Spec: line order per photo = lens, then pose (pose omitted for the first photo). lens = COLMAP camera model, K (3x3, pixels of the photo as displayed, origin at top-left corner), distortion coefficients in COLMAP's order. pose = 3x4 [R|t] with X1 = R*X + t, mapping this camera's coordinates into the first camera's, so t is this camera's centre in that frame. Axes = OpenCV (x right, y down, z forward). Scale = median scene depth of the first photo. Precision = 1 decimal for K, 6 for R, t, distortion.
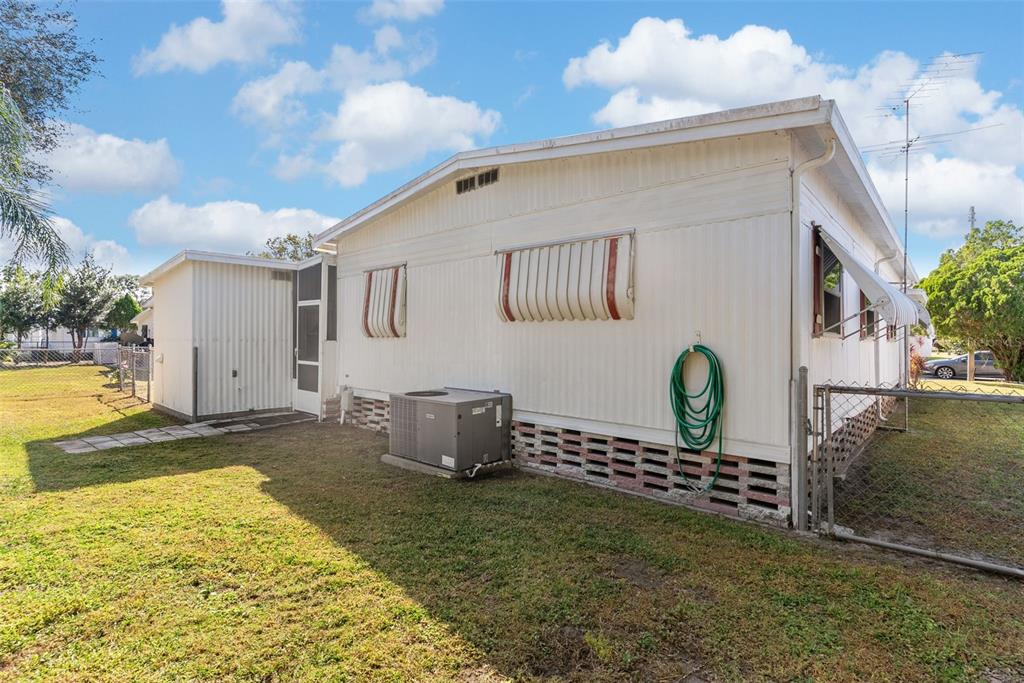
lens RADIAL K [[488.2, 0, 512.0], [0, 488.2, 338.6], [0, 0, 1]] dist [0.001496, 0.000659]
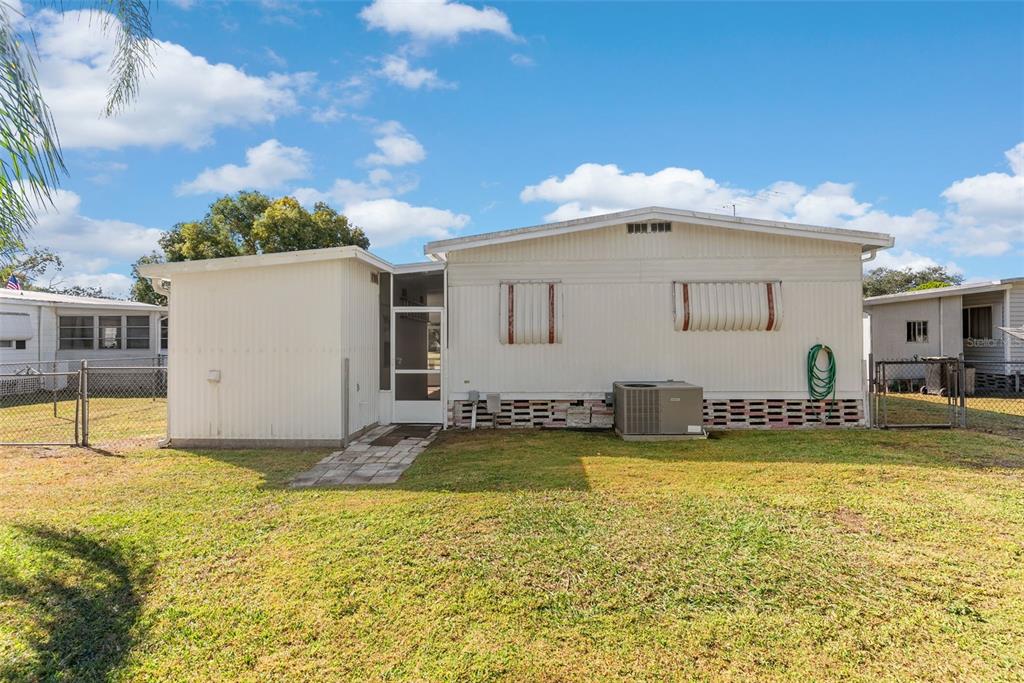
lens RADIAL K [[488.2, 0, 512.0], [0, 488.2, 338.6], [0, 0, 1]] dist [0.001496, 0.000659]
pose [[0.780015, -0.009202, 0.625693, -1.541096], [0.013882, 0.999900, -0.002600, -0.018492], [-0.625607, 0.010714, 0.780065, 0.229627]]
